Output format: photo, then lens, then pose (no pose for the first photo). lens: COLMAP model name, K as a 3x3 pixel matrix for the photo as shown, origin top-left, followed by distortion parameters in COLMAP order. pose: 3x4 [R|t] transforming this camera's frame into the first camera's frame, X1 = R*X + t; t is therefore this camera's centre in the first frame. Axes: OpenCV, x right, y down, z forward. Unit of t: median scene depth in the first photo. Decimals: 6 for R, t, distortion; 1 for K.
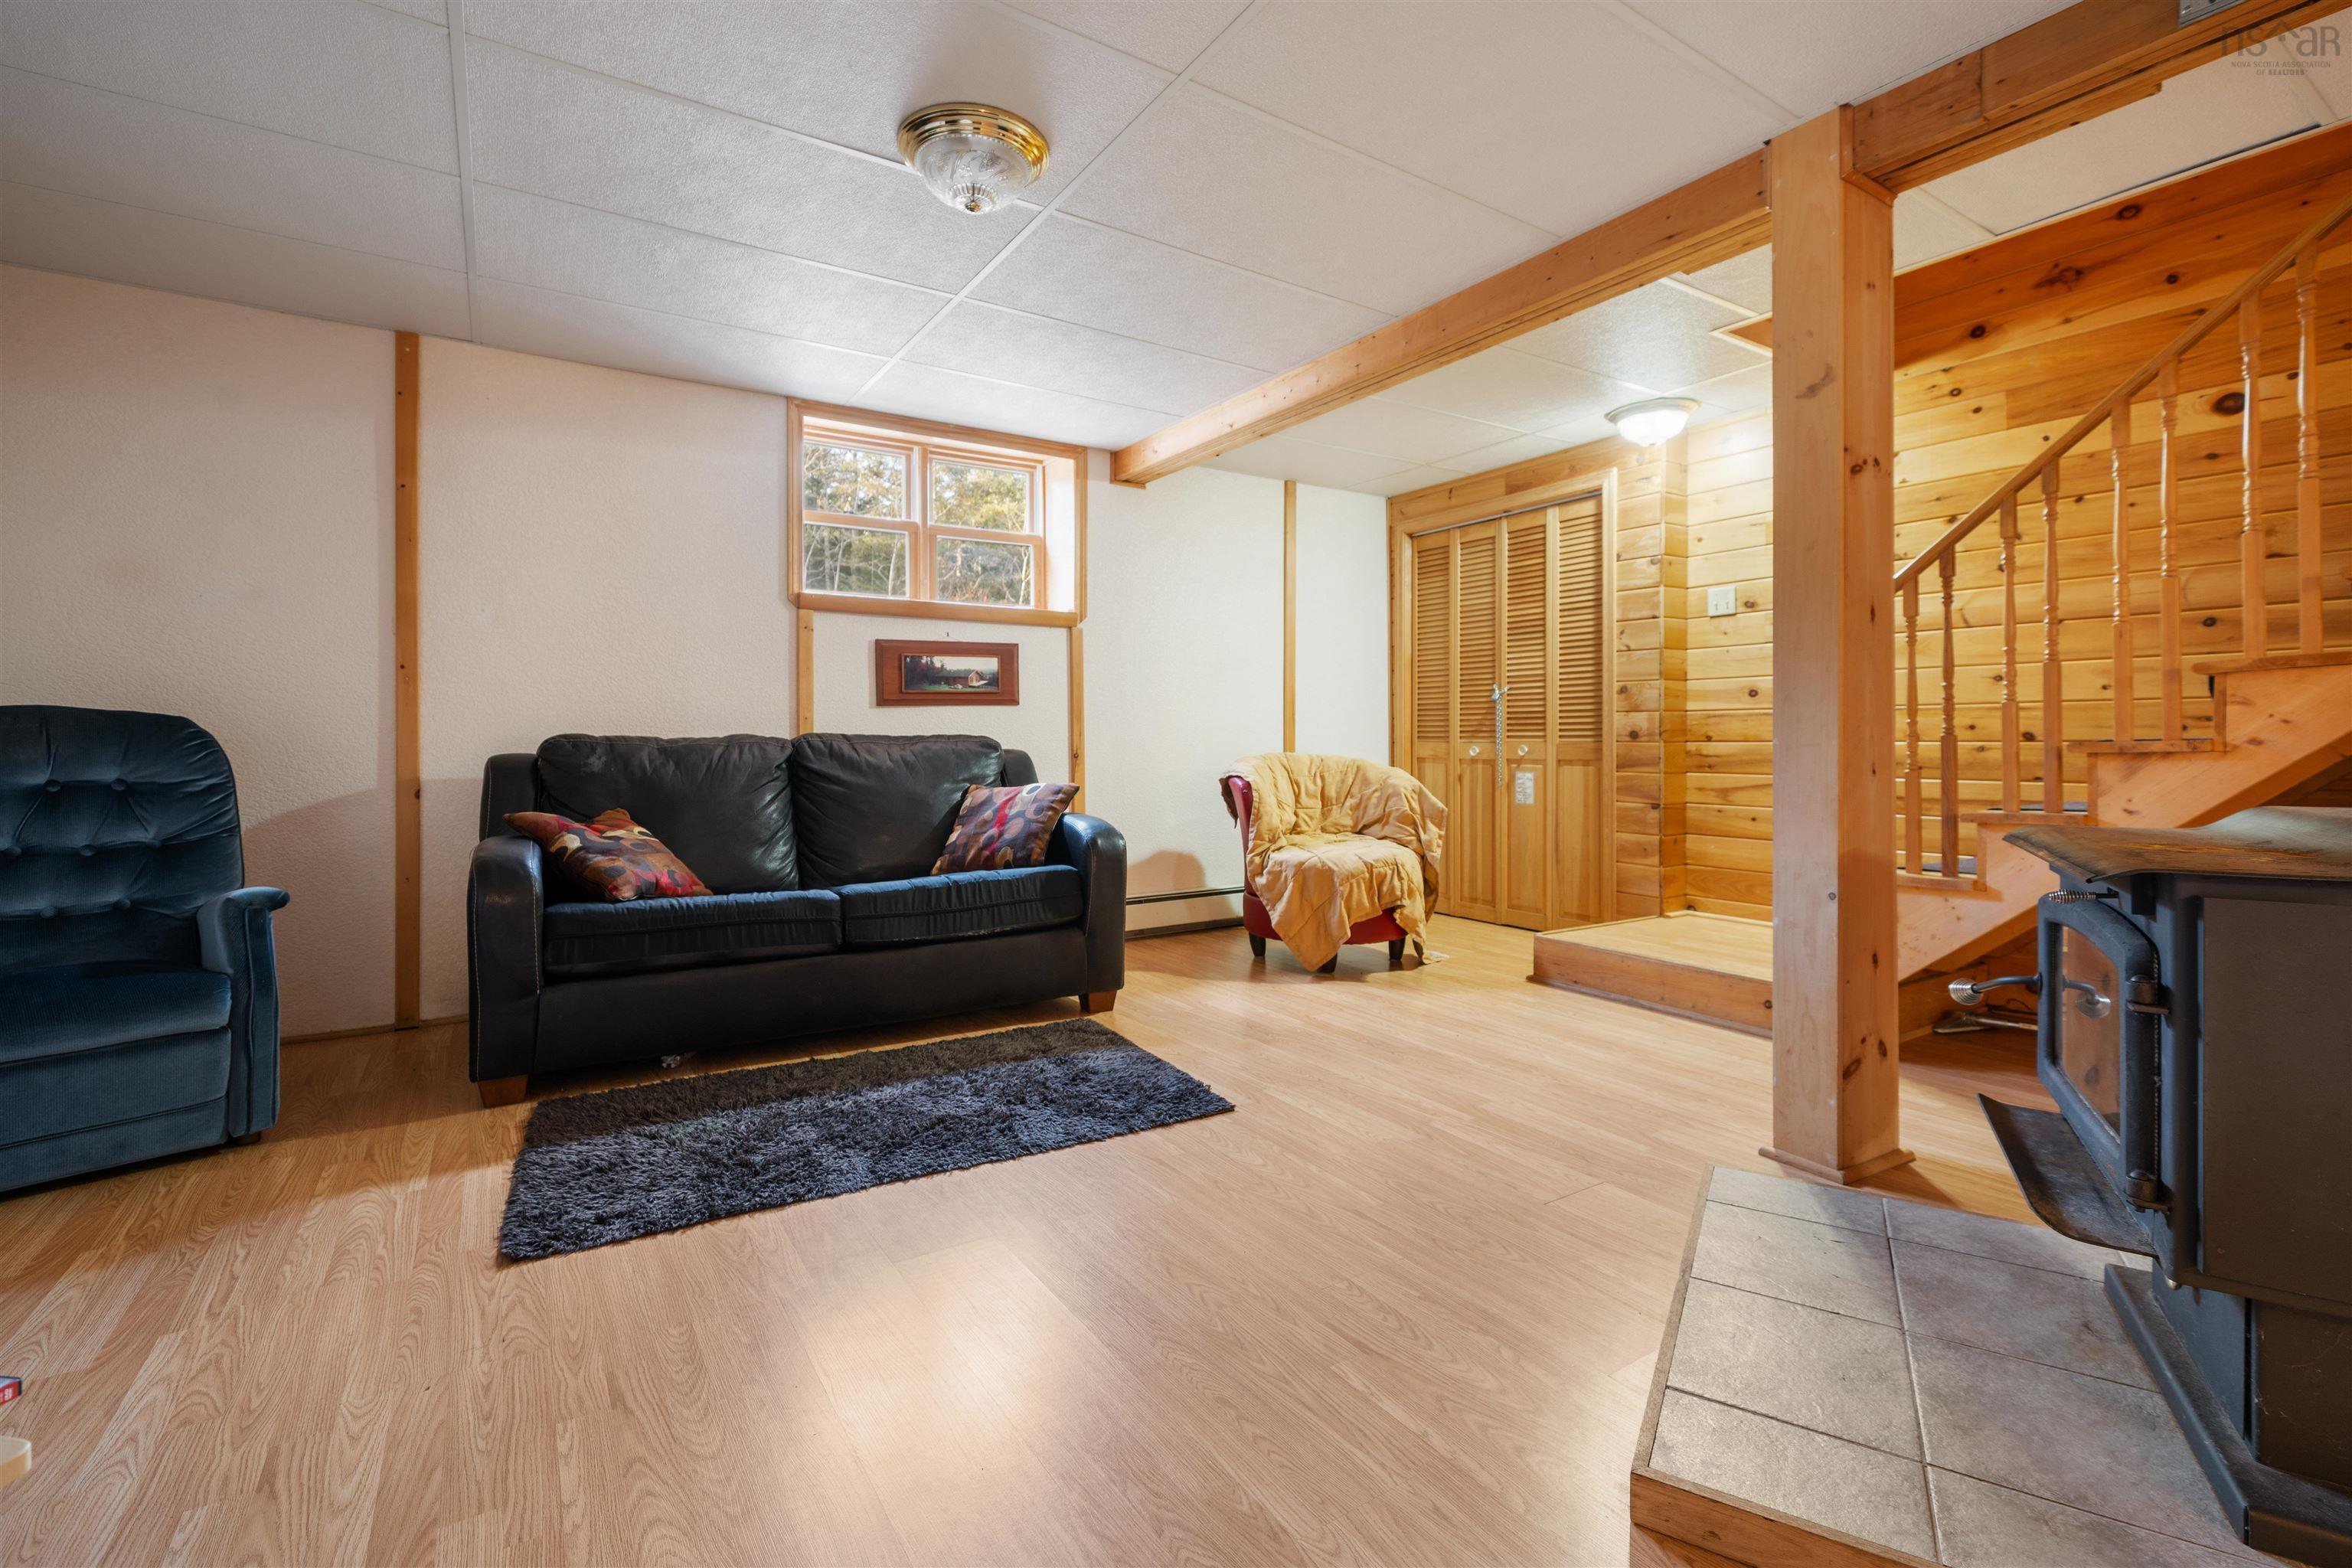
lens RADIAL K [[1058.3, 0, 1172.7], [0, 1058.3, 739.6], [0, 0, 1]] dist [0.002706, 0.000195]
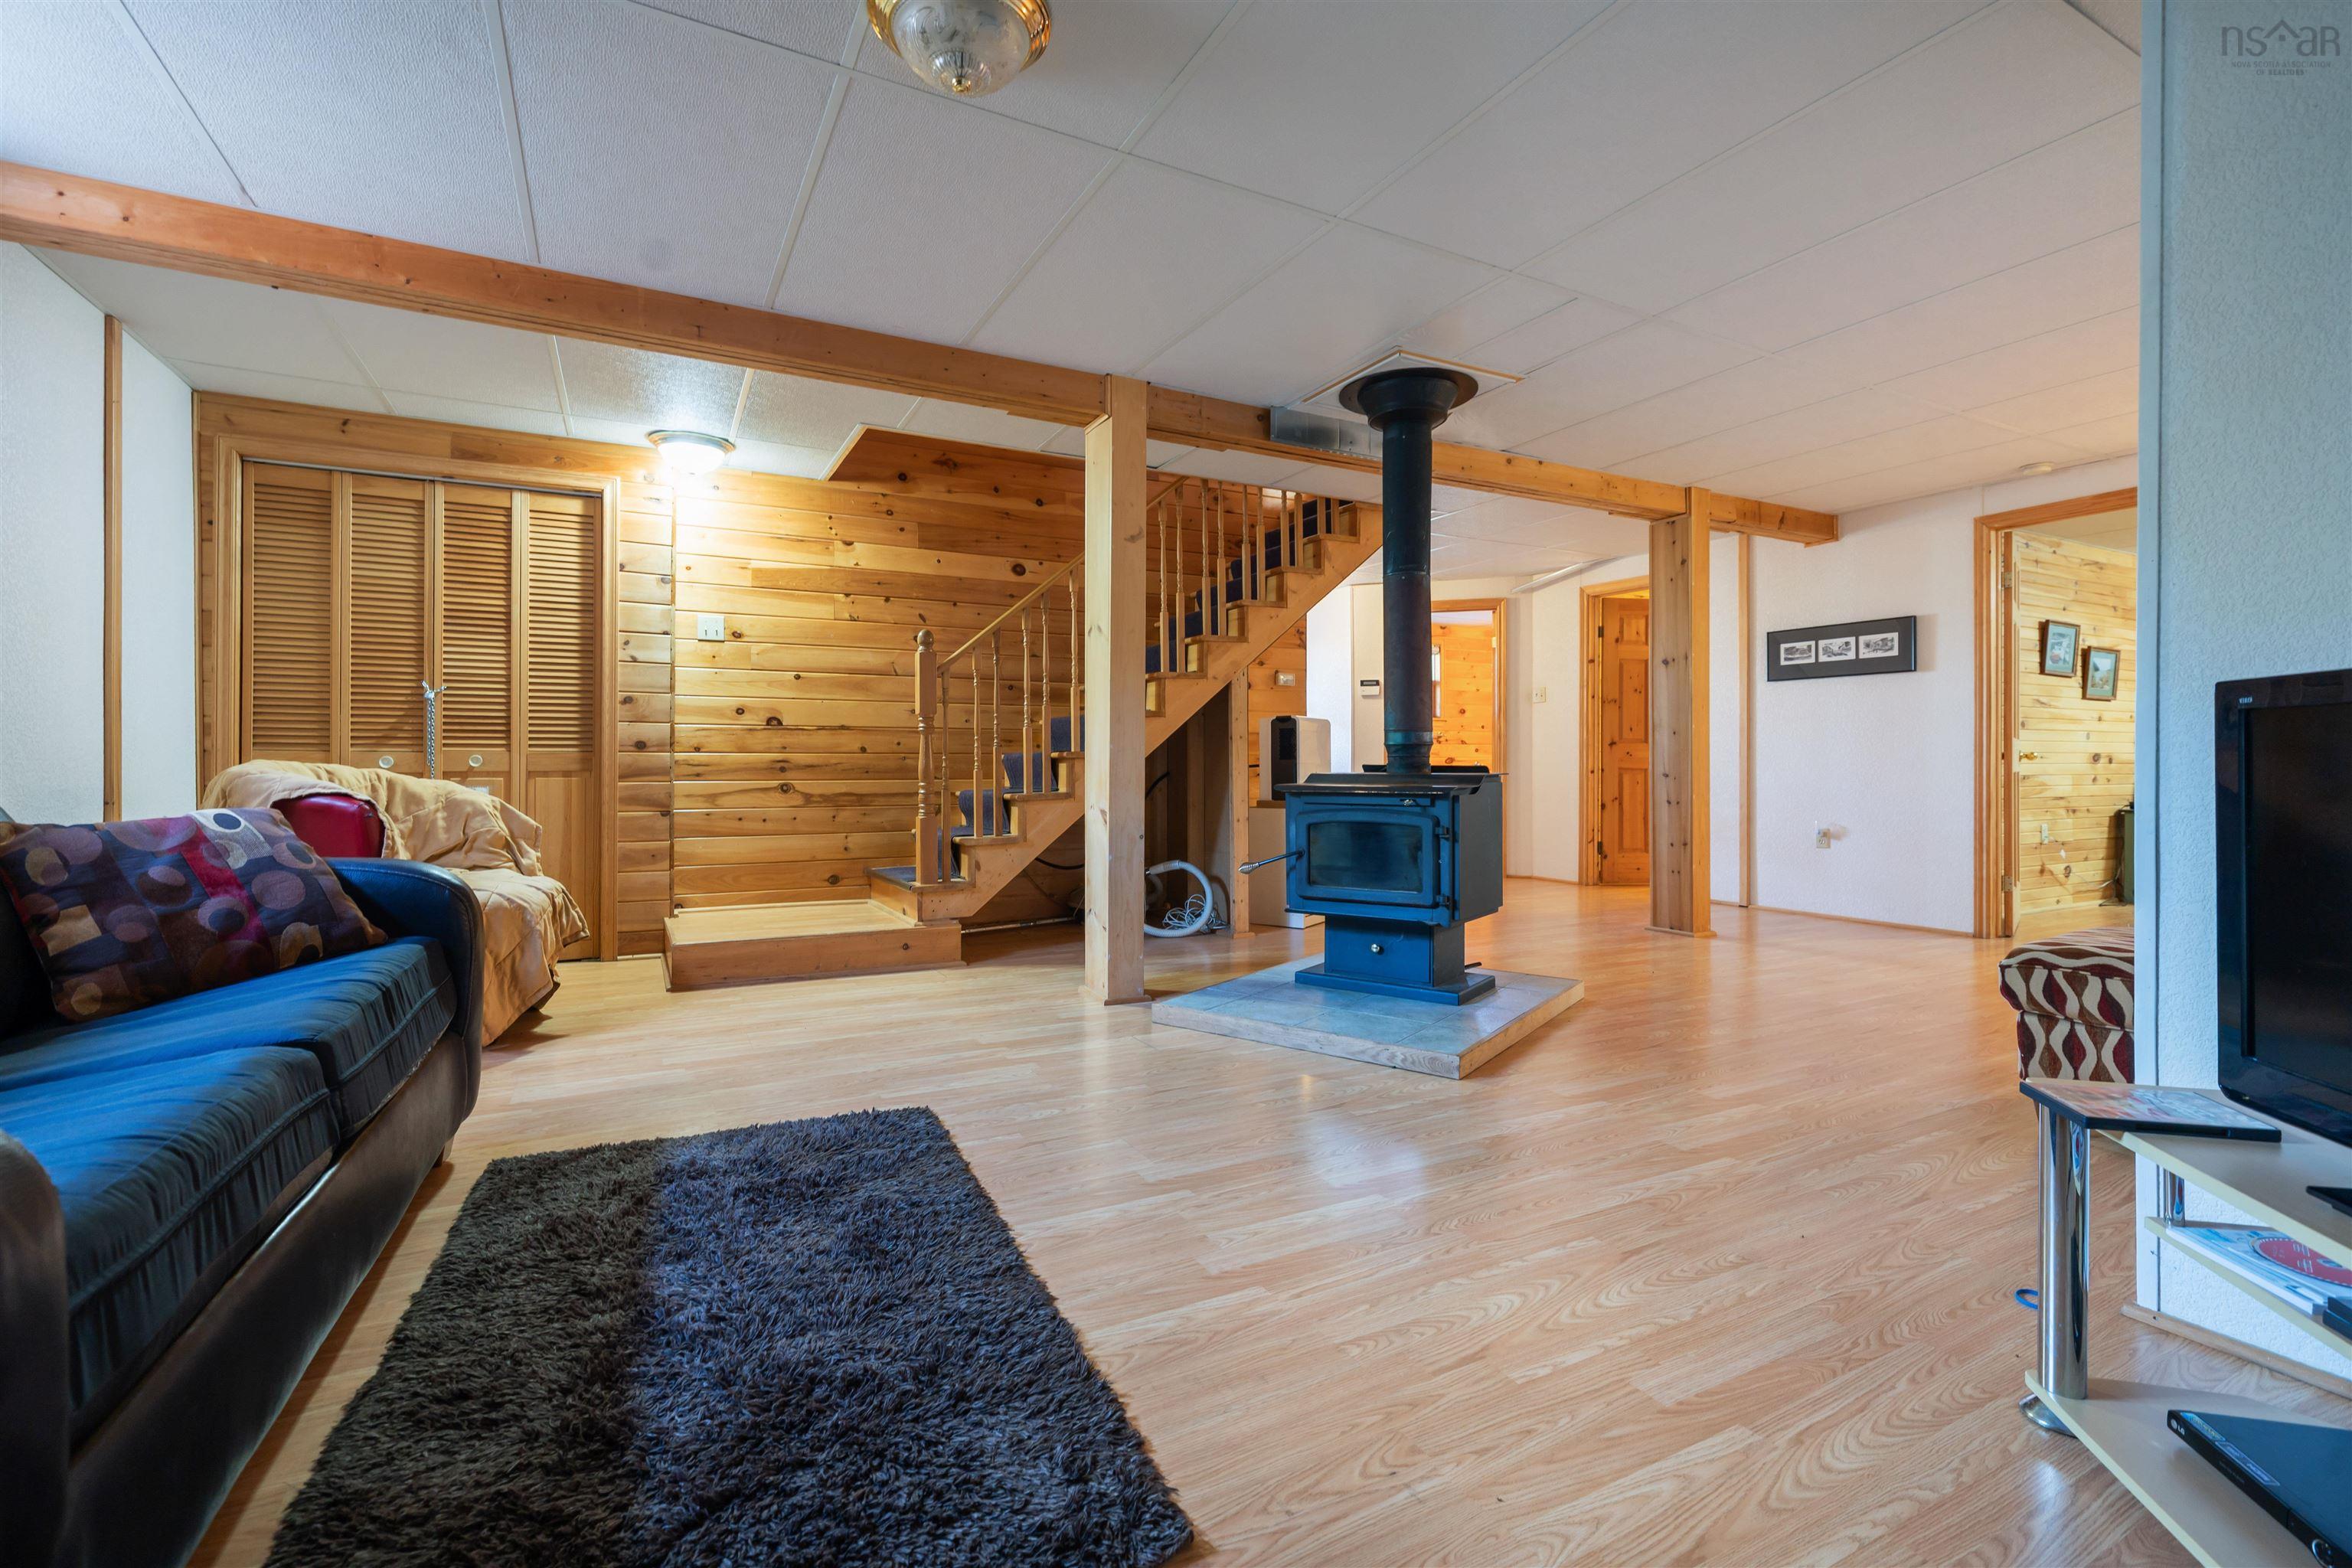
lens RADIAL K [[1046.0, 0, 1168.2], [0, 1046.0, 762.2], [0, 0, 1]] dist [0.002185, -0.000135]
pose [[0.070381, 0.005982, 0.997502, -0.528840], [0.000992, 0.999981, -0.006067, 0.018447], [-0.997520, 0.001417, 0.070373, 0.415480]]
